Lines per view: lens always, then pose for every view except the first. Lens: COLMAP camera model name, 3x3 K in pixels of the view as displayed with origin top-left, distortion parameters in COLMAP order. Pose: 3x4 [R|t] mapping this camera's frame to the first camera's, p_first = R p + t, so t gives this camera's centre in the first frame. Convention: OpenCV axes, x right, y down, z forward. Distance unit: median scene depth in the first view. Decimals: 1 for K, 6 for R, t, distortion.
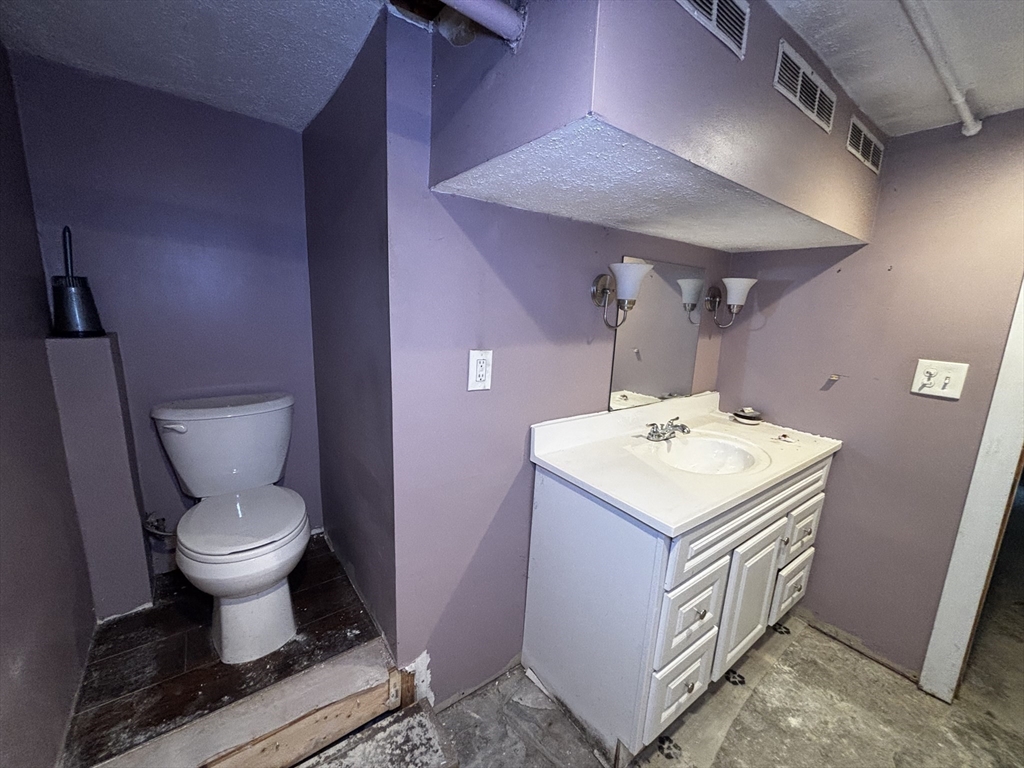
lens RADIAL K [[404.0, 0, 512.0], [0, 404.0, 384.0], [0, 0, 1]] dist [0.001669, 0.000102]
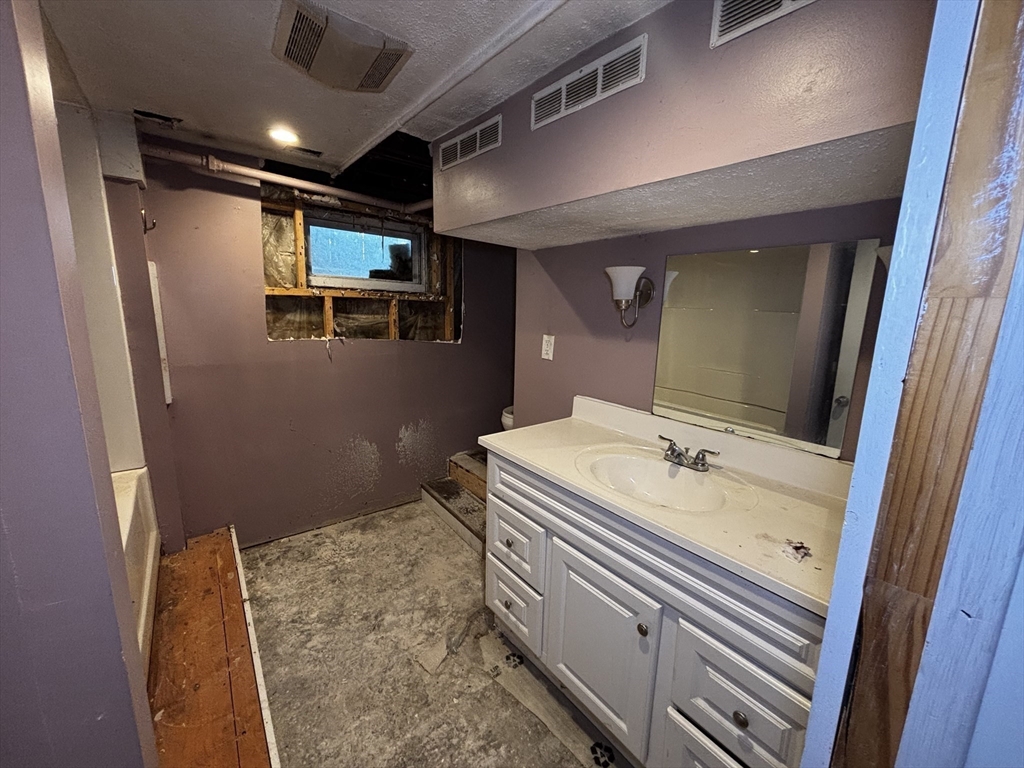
lens RADIAL K [[411.6, 0, 512.0], [0, 411.6, 384.0], [0, 0, 1]] dist [-0.000442, -0.000407]
pose [[0.035395, 0.150256, -0.988013, 1.492171], [-0.212147, 0.967230, 0.139495, -0.087201], [0.976596, 0.204667, 0.066111, 0.733901]]
